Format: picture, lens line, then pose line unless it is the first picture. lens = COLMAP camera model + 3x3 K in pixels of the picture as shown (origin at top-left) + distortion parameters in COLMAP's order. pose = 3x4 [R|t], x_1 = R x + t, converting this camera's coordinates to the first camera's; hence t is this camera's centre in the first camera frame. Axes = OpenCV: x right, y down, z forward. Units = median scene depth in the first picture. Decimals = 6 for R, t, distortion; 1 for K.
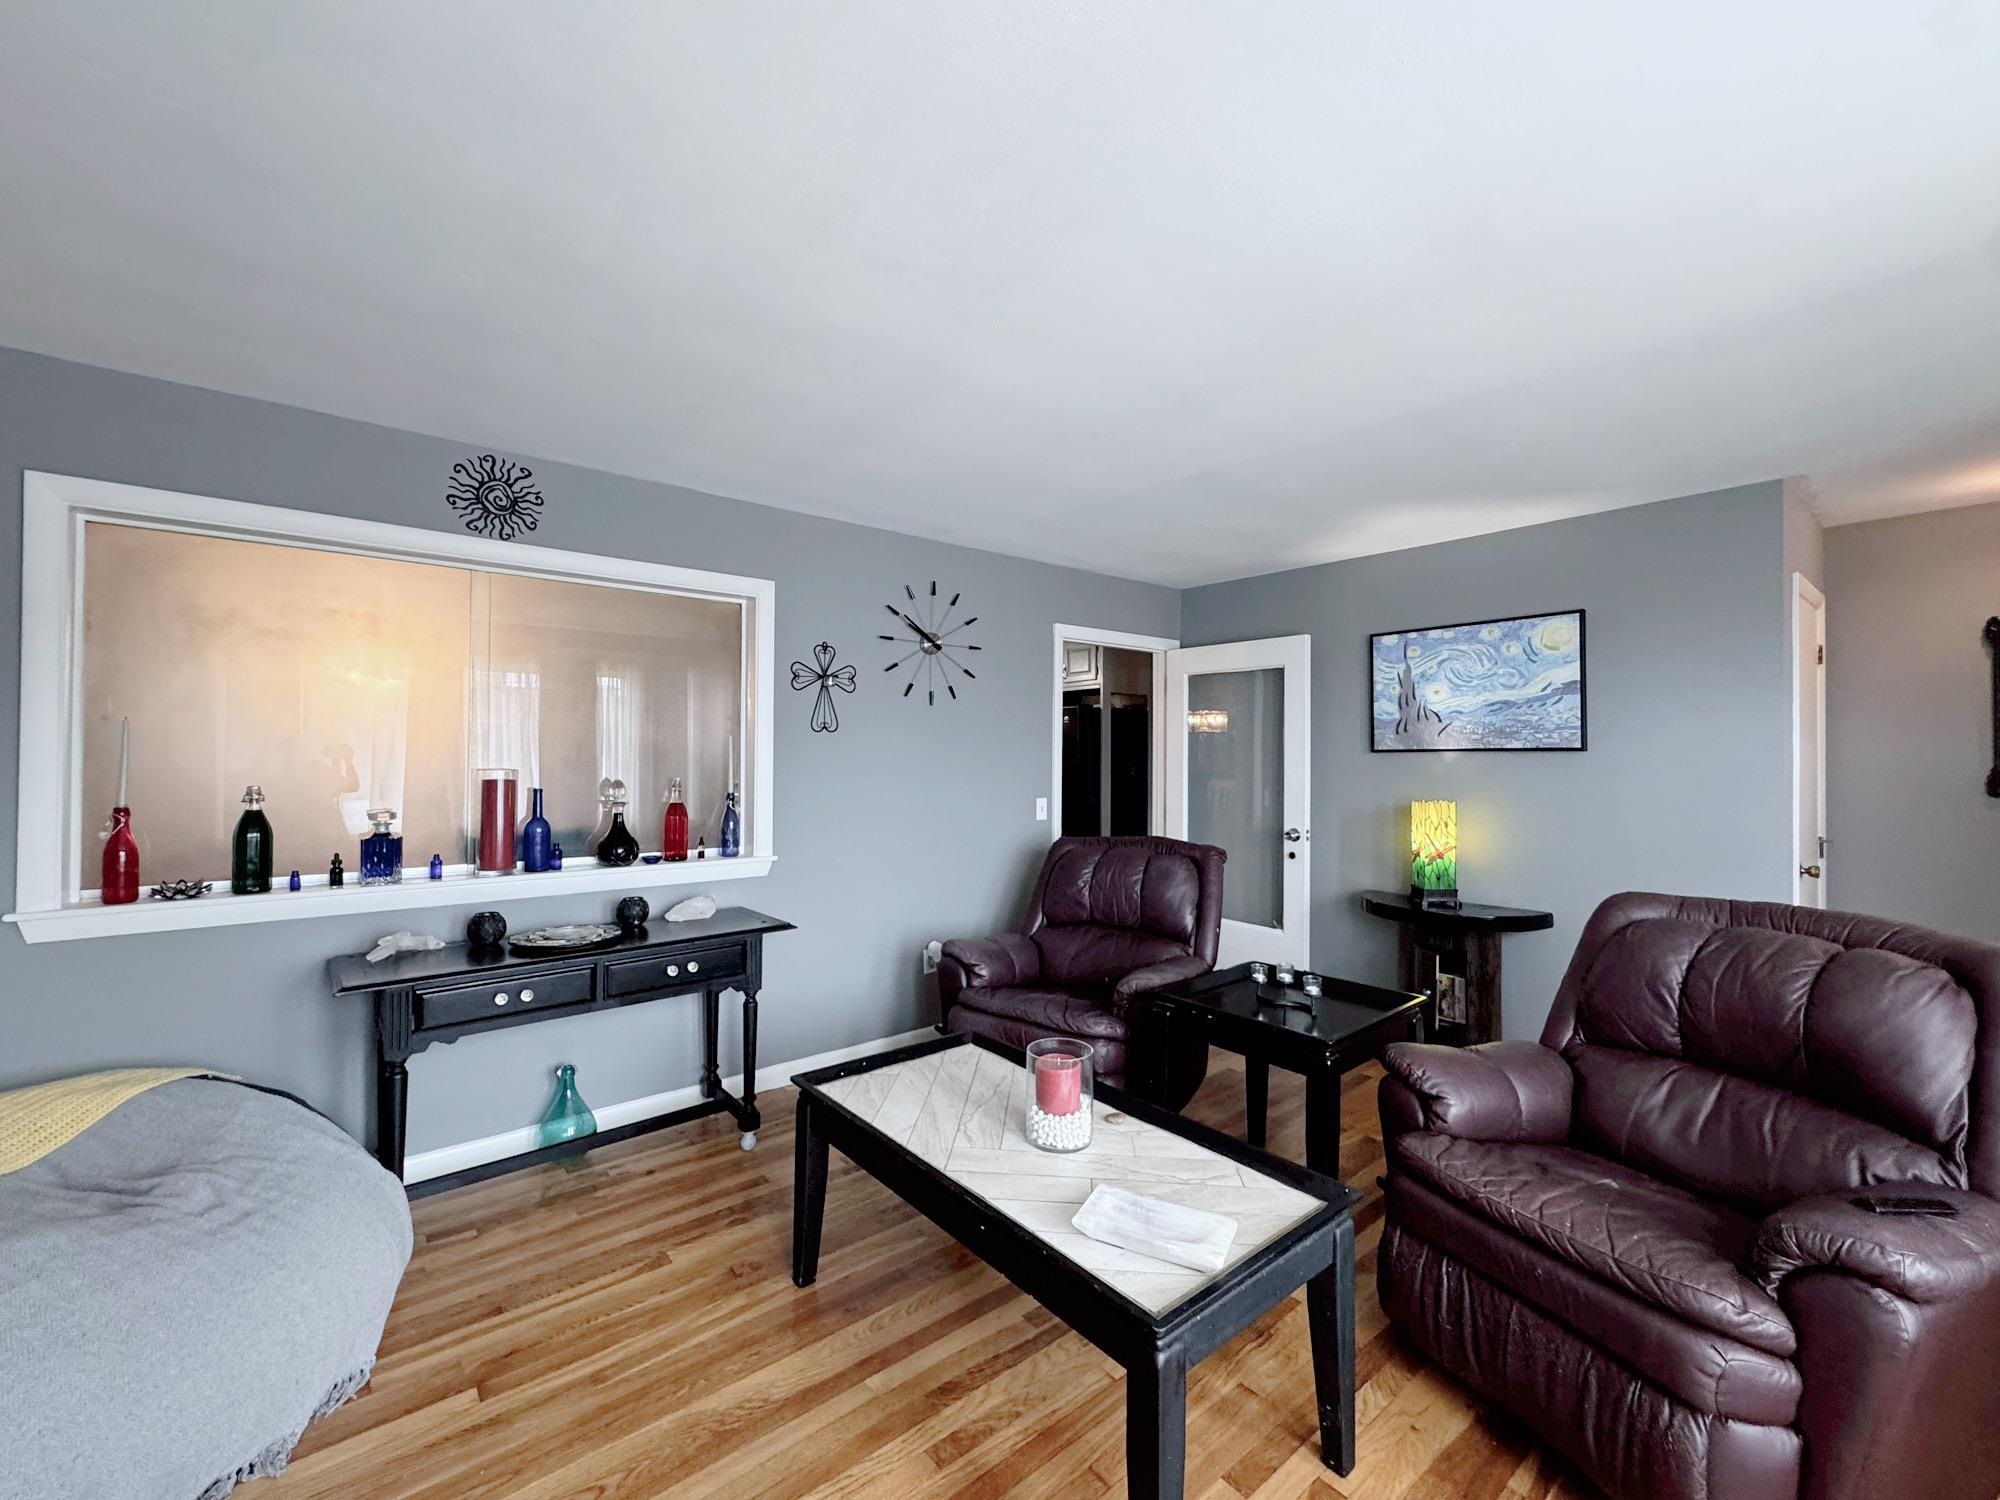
lens RADIAL K [[818.9, 0, 1000.2], [0, 818.9, 746.5], [0, 0, 1]] dist [-0.000943, -0.000195]
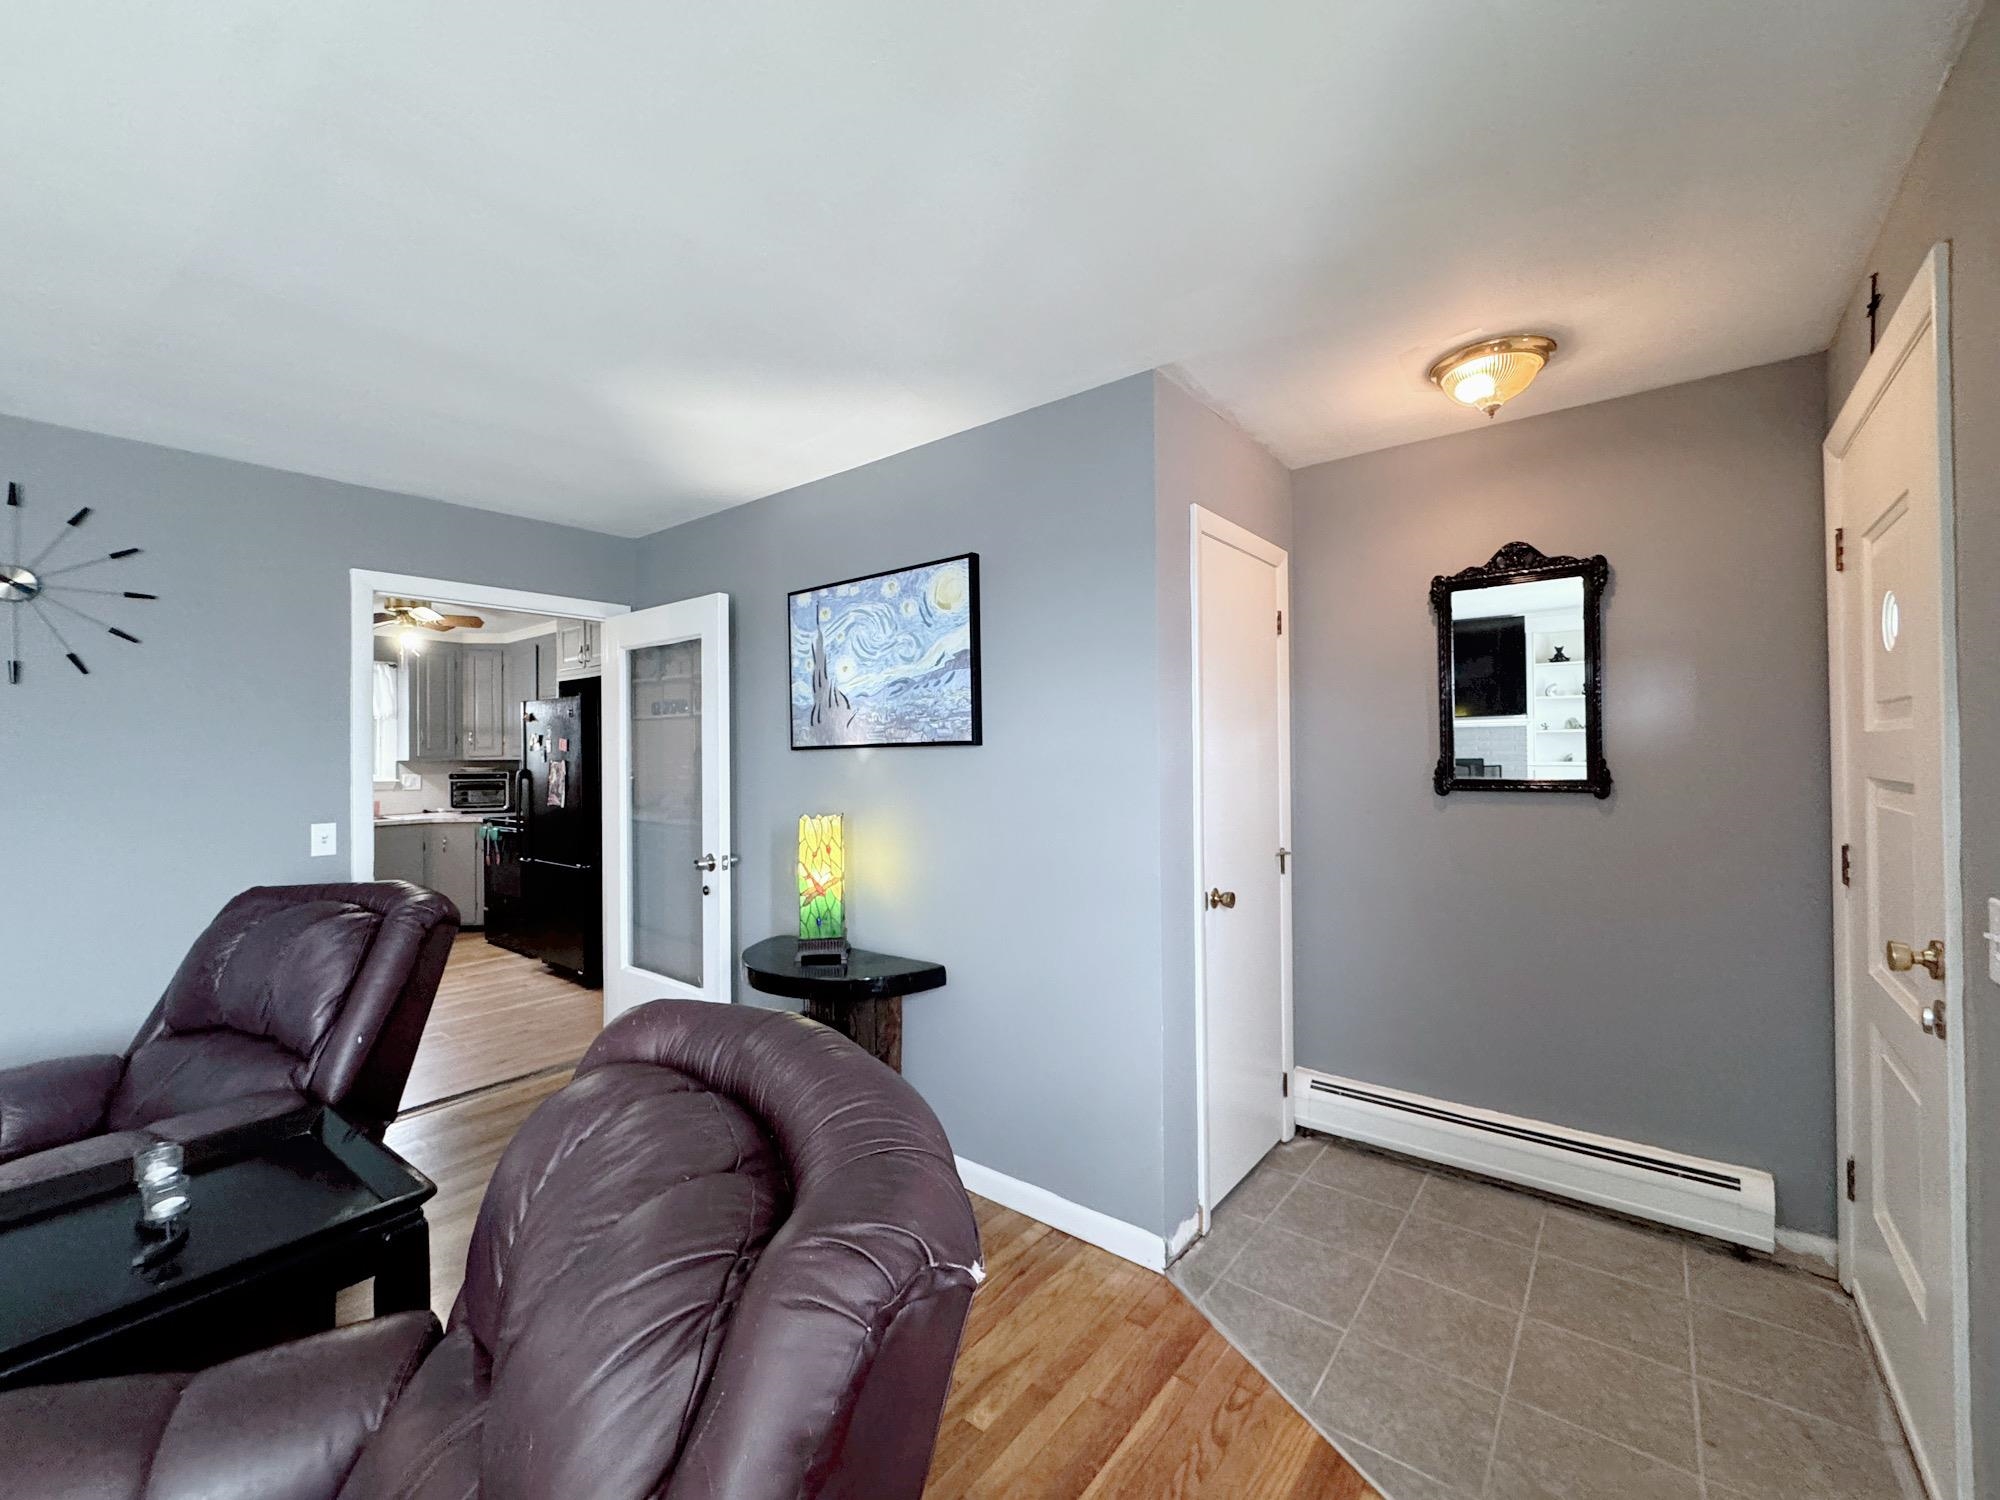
lens RADIAL K [[818.9, 0, 1000.2], [0, 818.9, 746.5], [0, 0, 1]] dist [-0.000943, -0.000195]
pose [[0.977700, -0.012377, 0.209642, 0.522913], [0.012169, 0.999923, 0.002279, 0.004709], [-0.209655, 0.000323, 0.977775, 0.246655]]
